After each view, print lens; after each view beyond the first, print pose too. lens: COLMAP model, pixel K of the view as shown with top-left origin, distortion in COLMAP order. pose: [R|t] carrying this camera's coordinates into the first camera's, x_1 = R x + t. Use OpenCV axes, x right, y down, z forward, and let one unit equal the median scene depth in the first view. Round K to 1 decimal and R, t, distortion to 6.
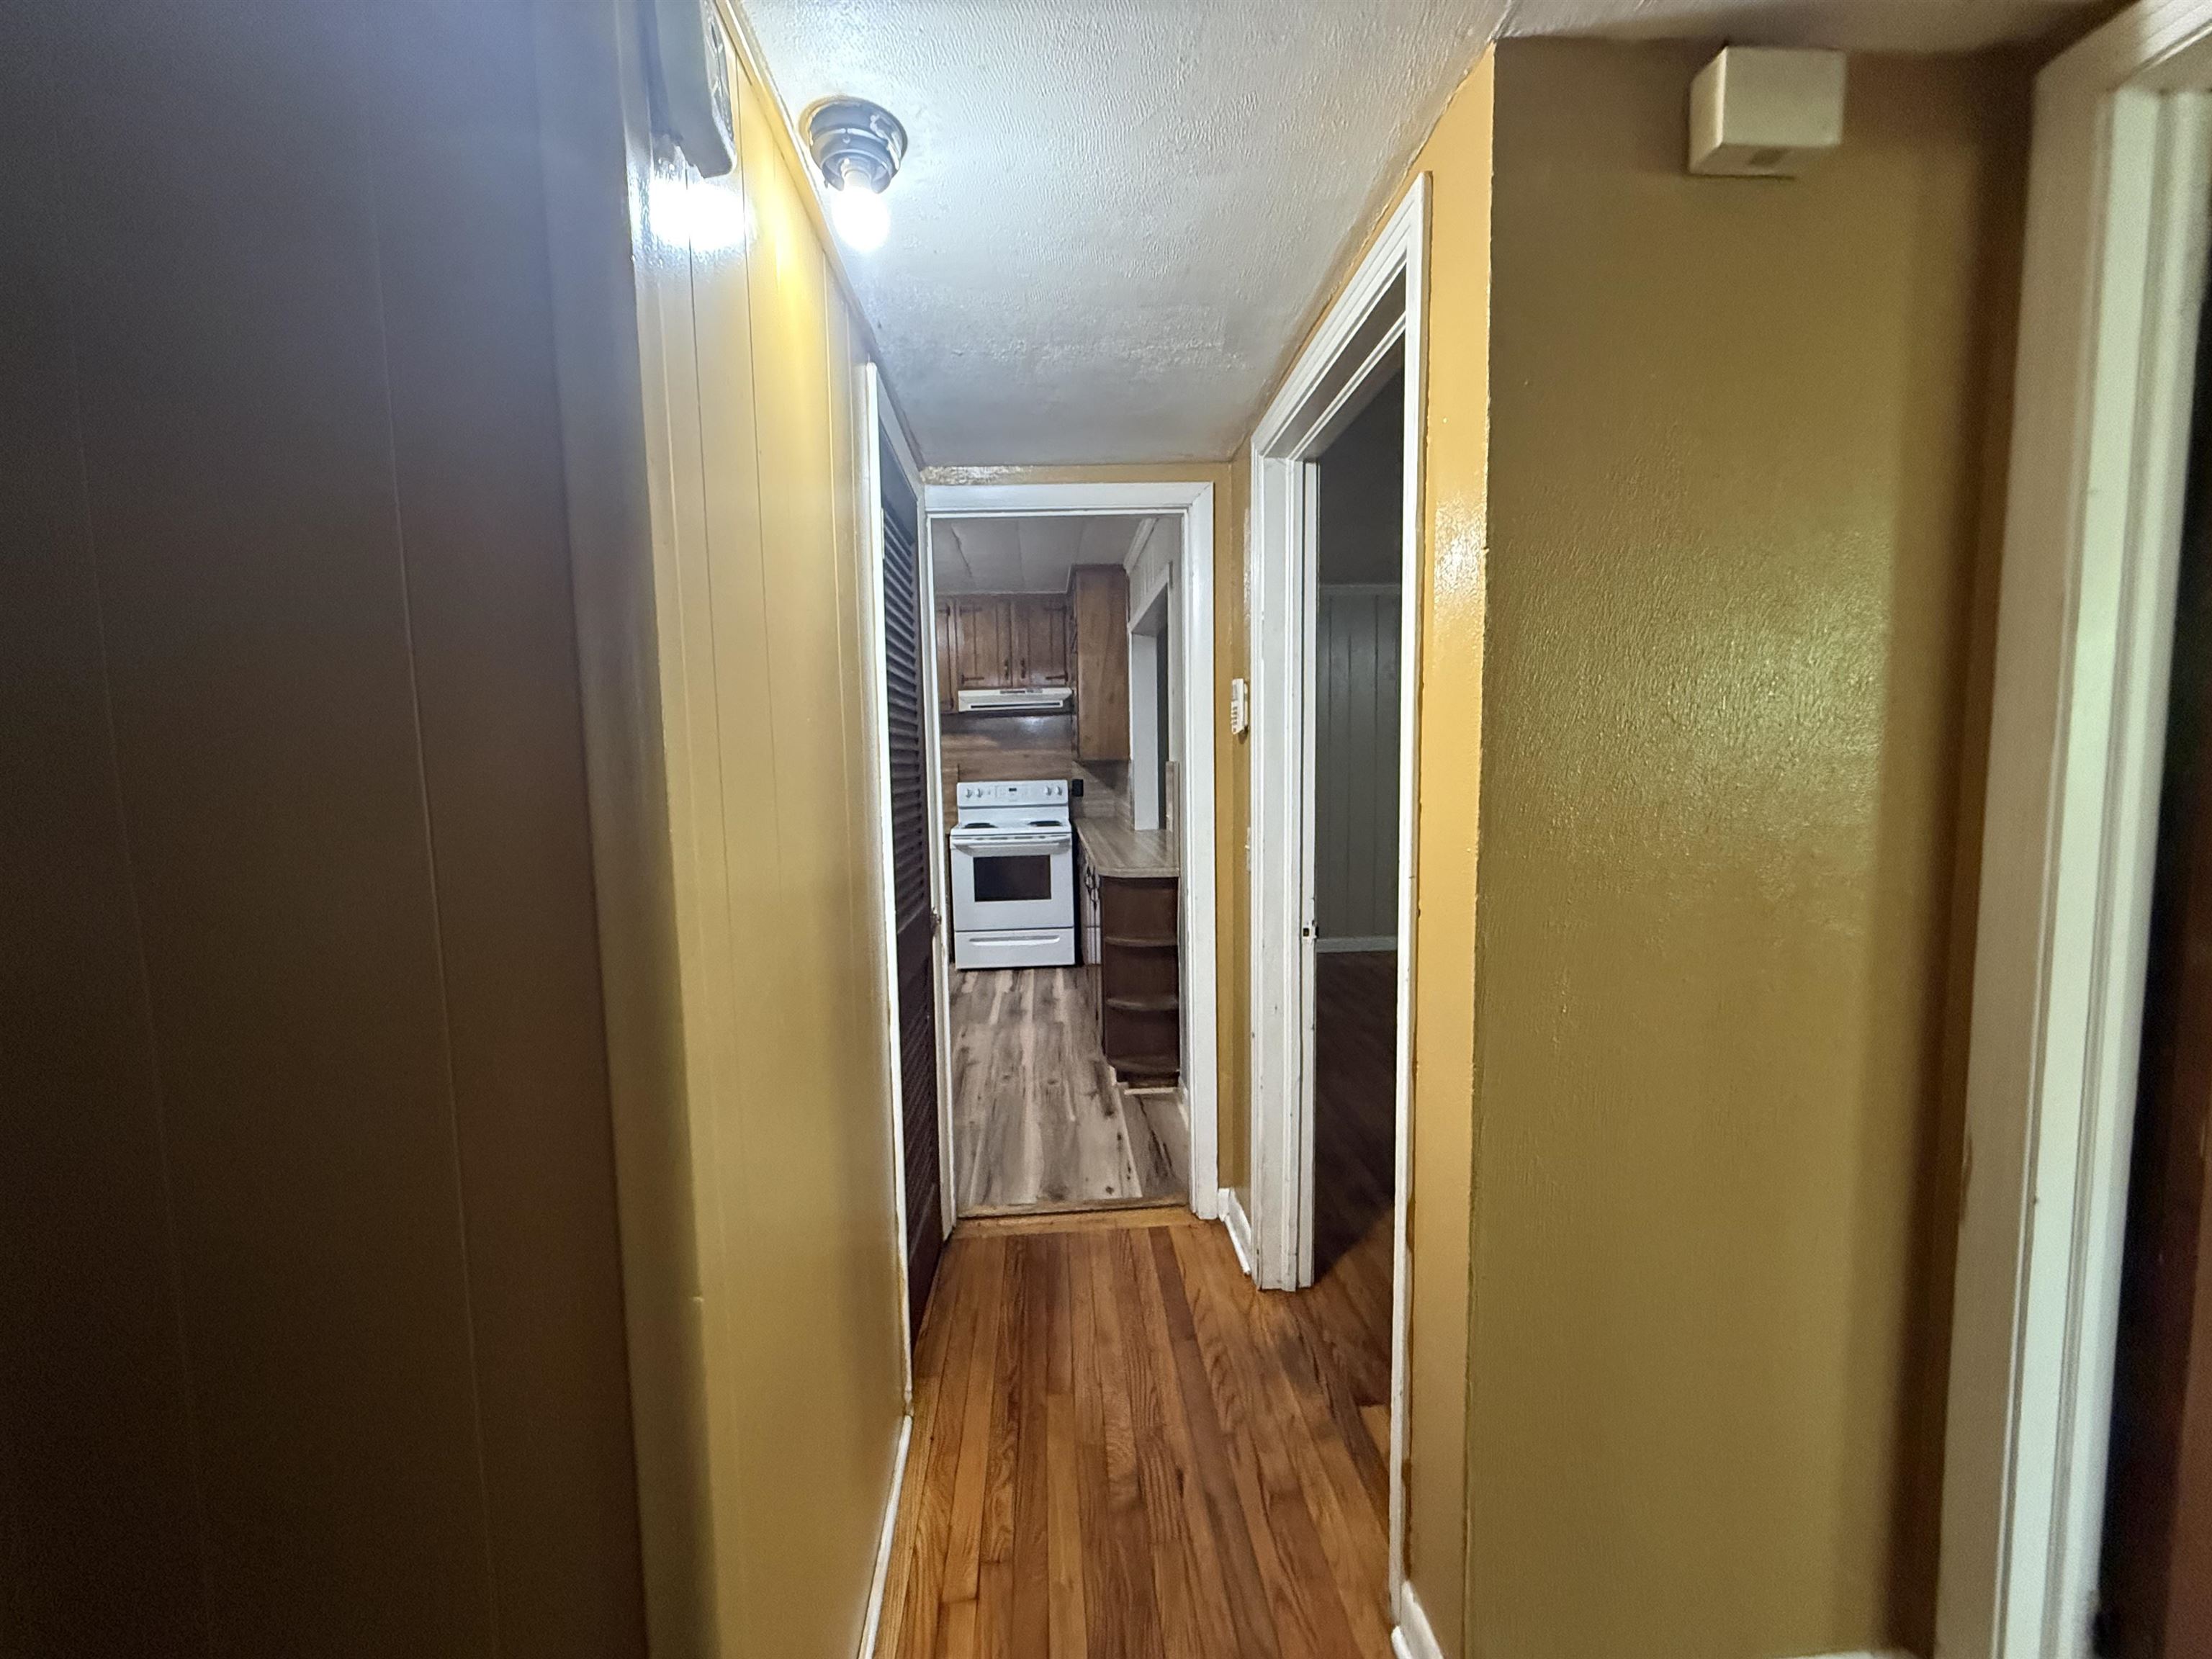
lens RADIAL K [[880.9, 0, 1103.8], [0, 880.9, 835.4], [0, 0, 1]] dist [-0.001006, -0.000118]
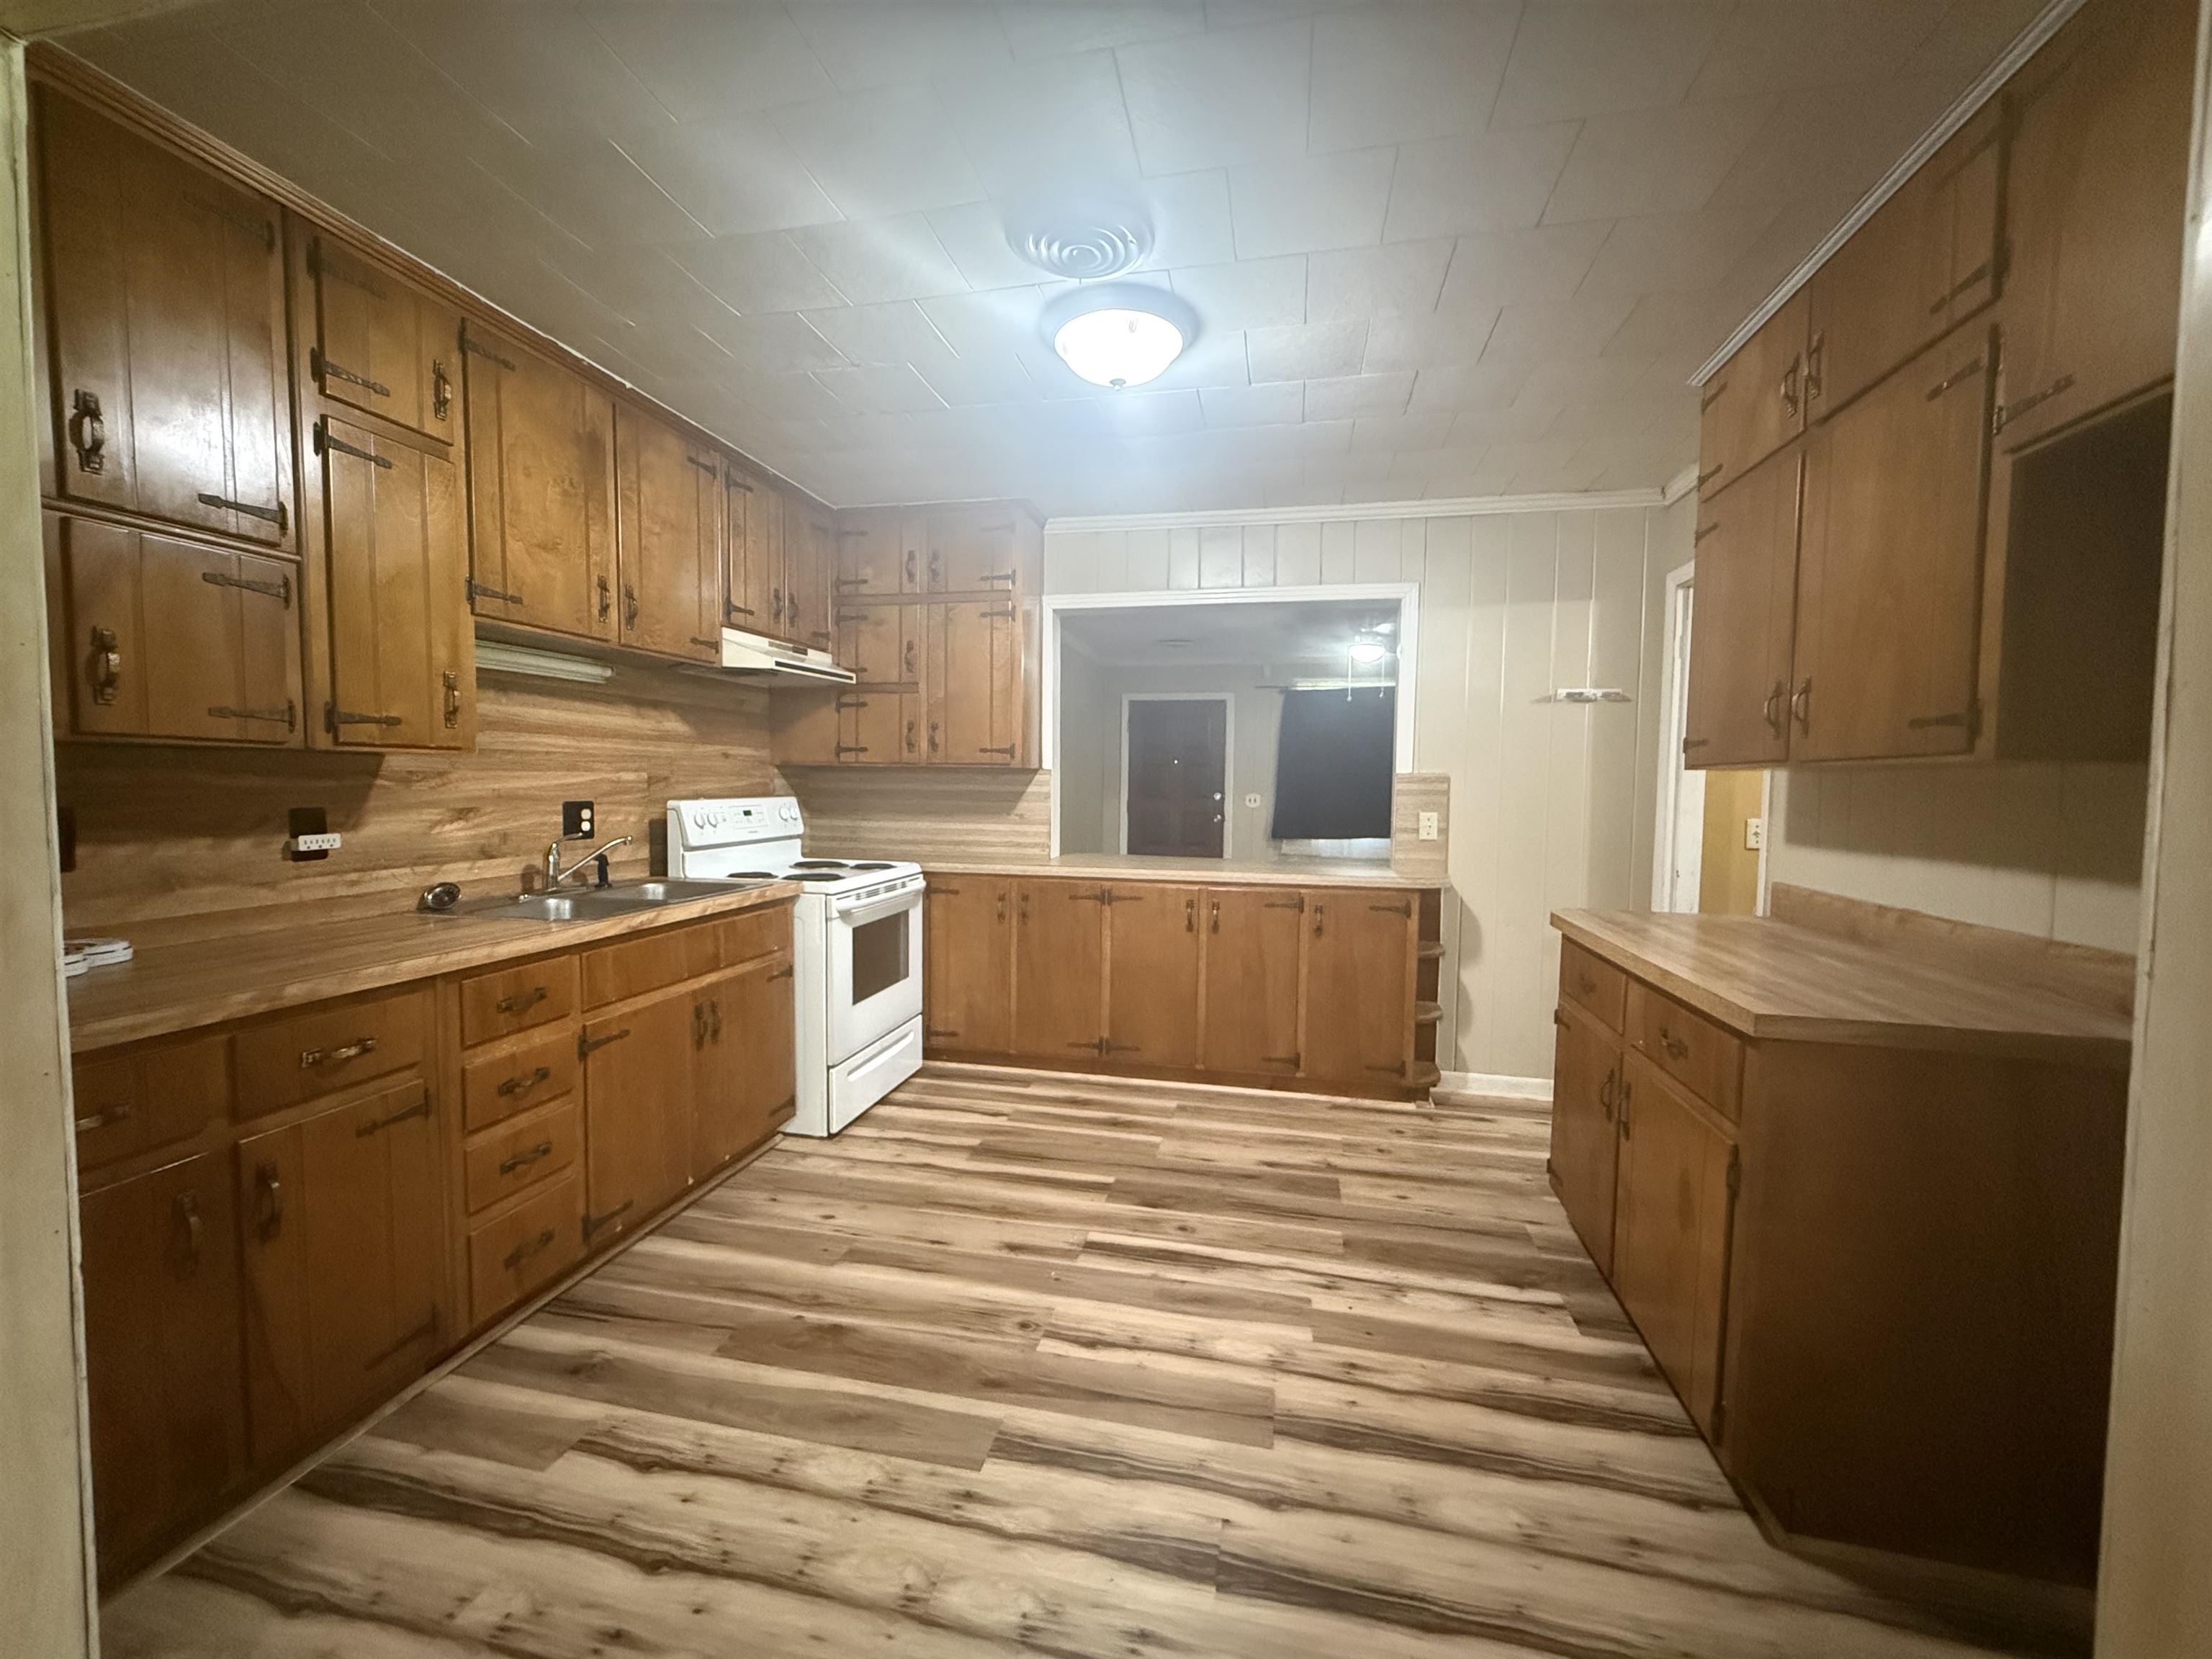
lens RADIAL K [[880.9, 0, 1100.7], [0, 880.9, 832.9], [0, 0, 1]] dist [-0.001006, -0.000118]
pose [[0.282969, -0.030073, 0.958657, -0.640562], [0.068292, 0.997603, 0.011137, -0.031754], [-0.956695, 0.062317, 0.284345, 0.665072]]
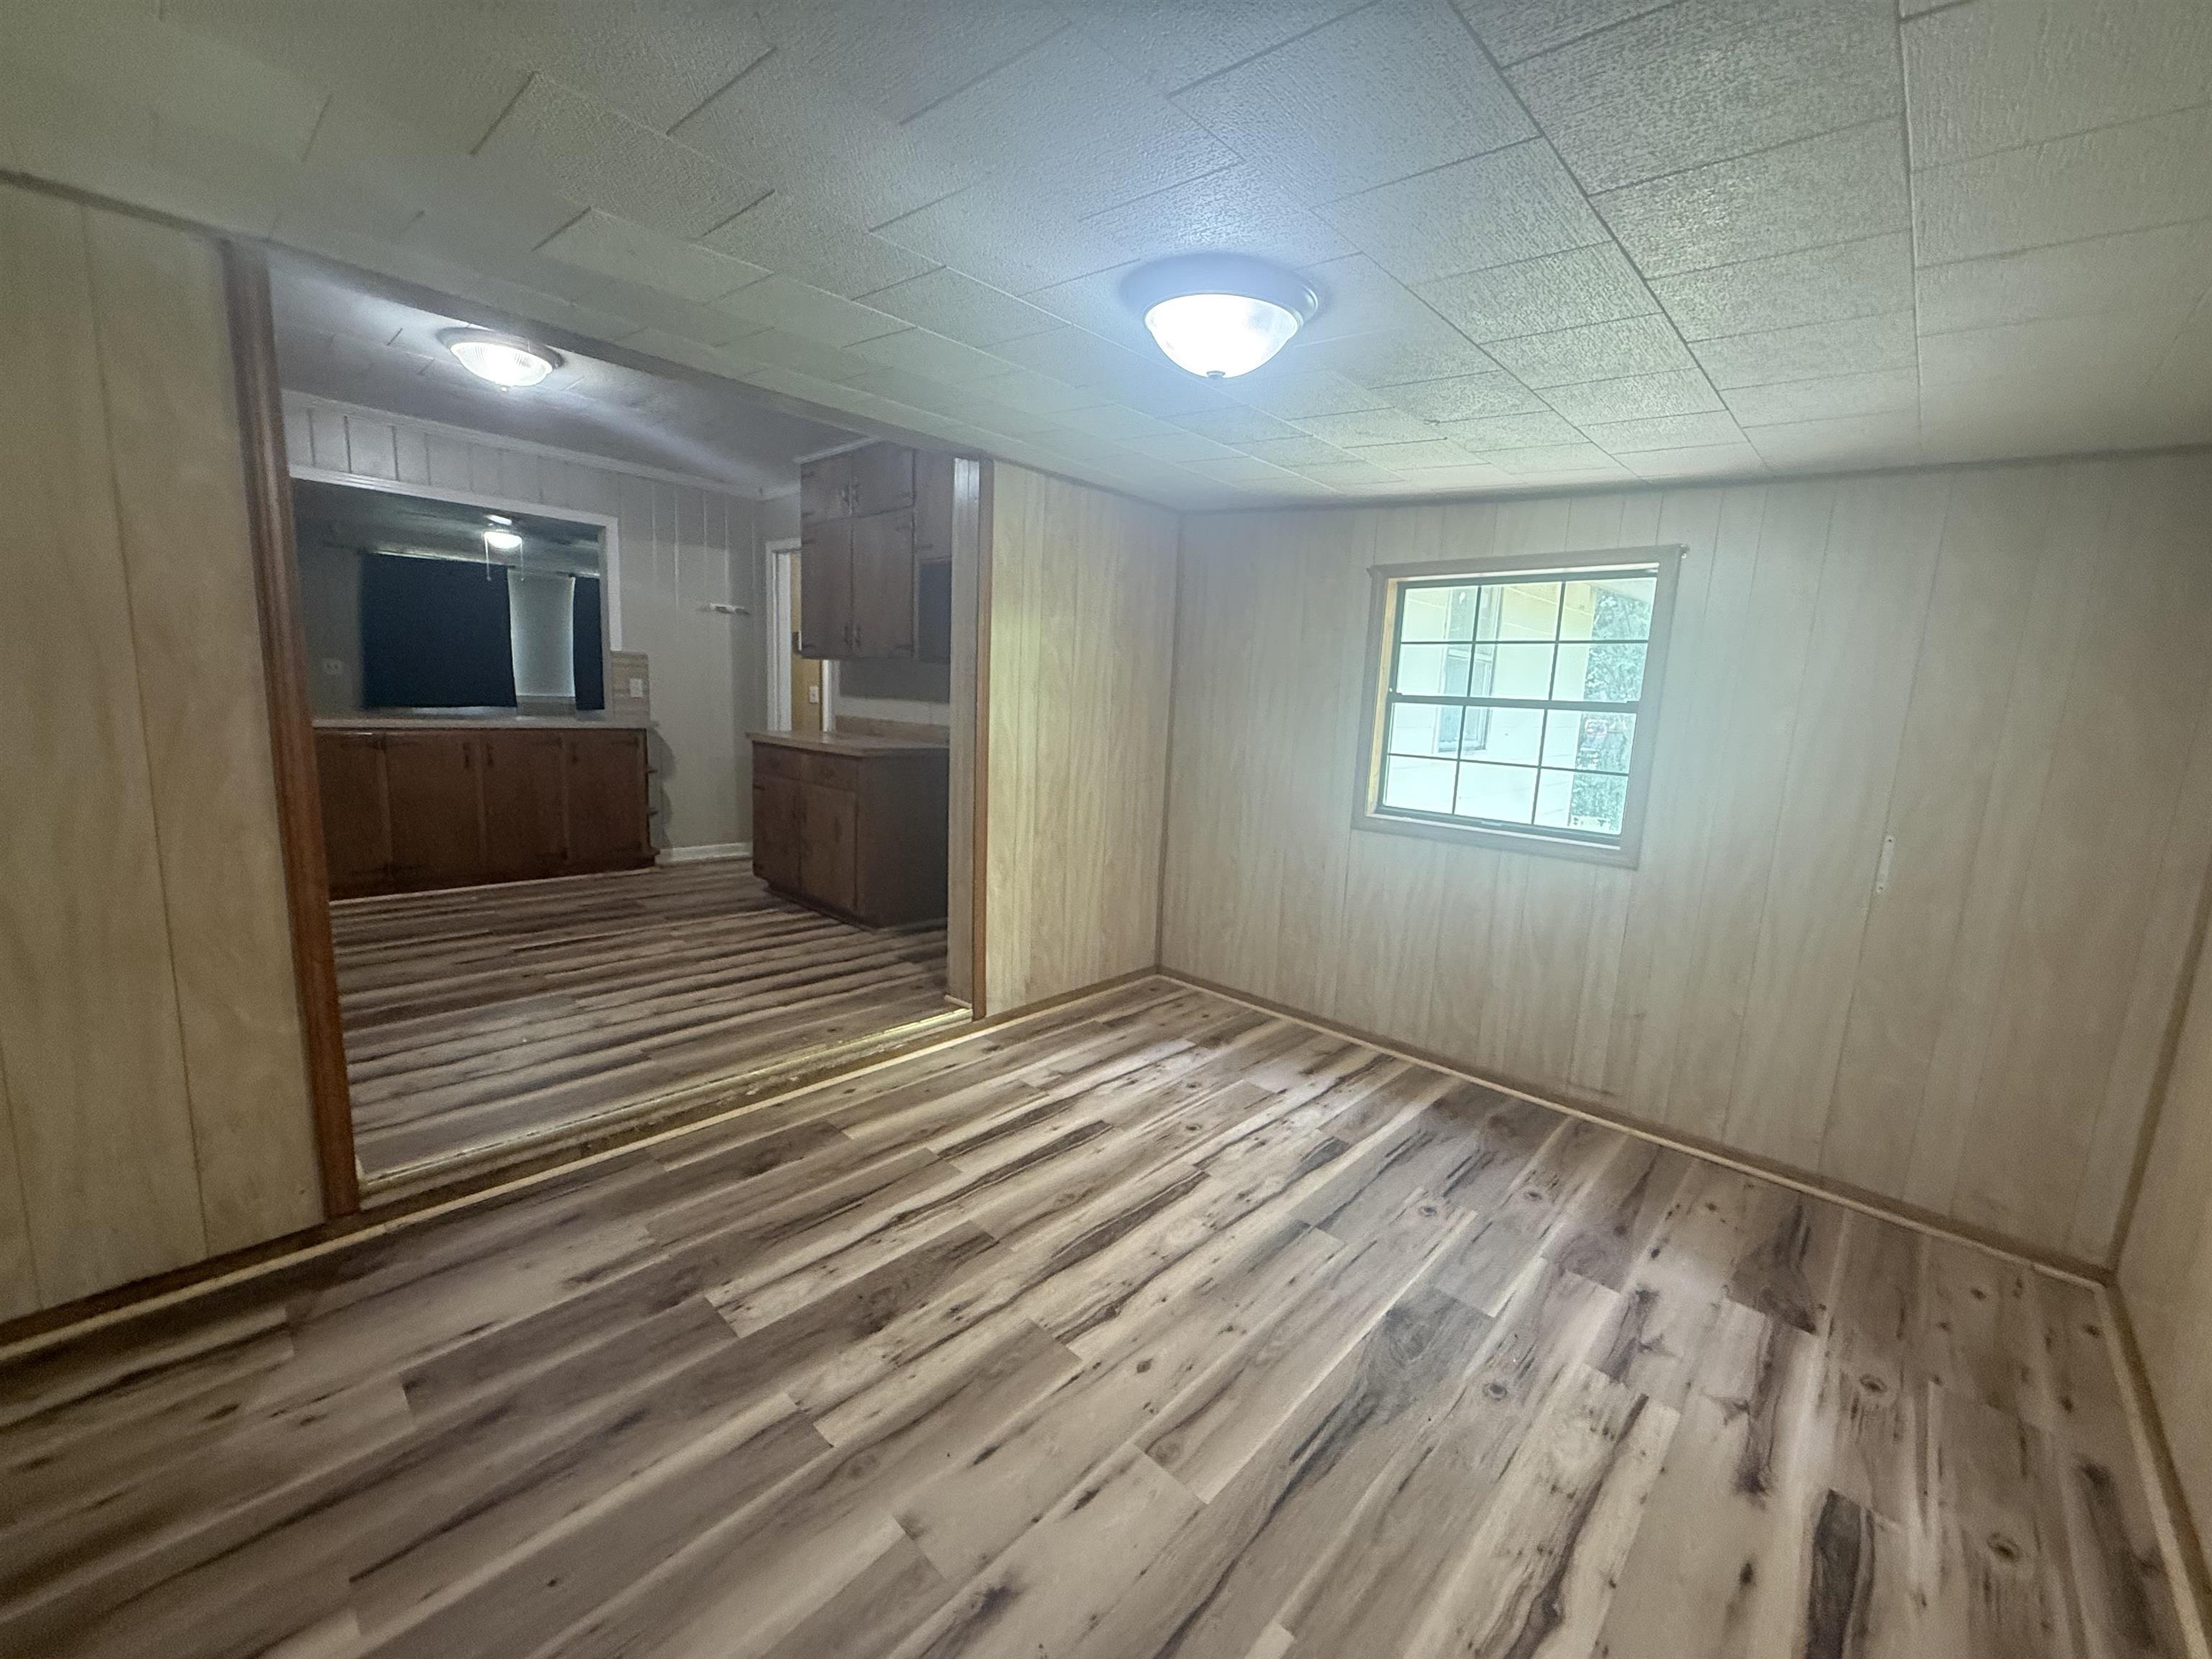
lens RADIAL K [[880.9, 0, 1101.9], [0, 880.9, 831.2], [0, 0, 1]] dist [-0.001006, -0.000118]
pose [[-0.683183, -0.124238, 0.719601, -1.029157], [0.032428, 0.979288, 0.199860, -0.036030], [-0.729527, 0.159876, -0.665004, 0.921635]]
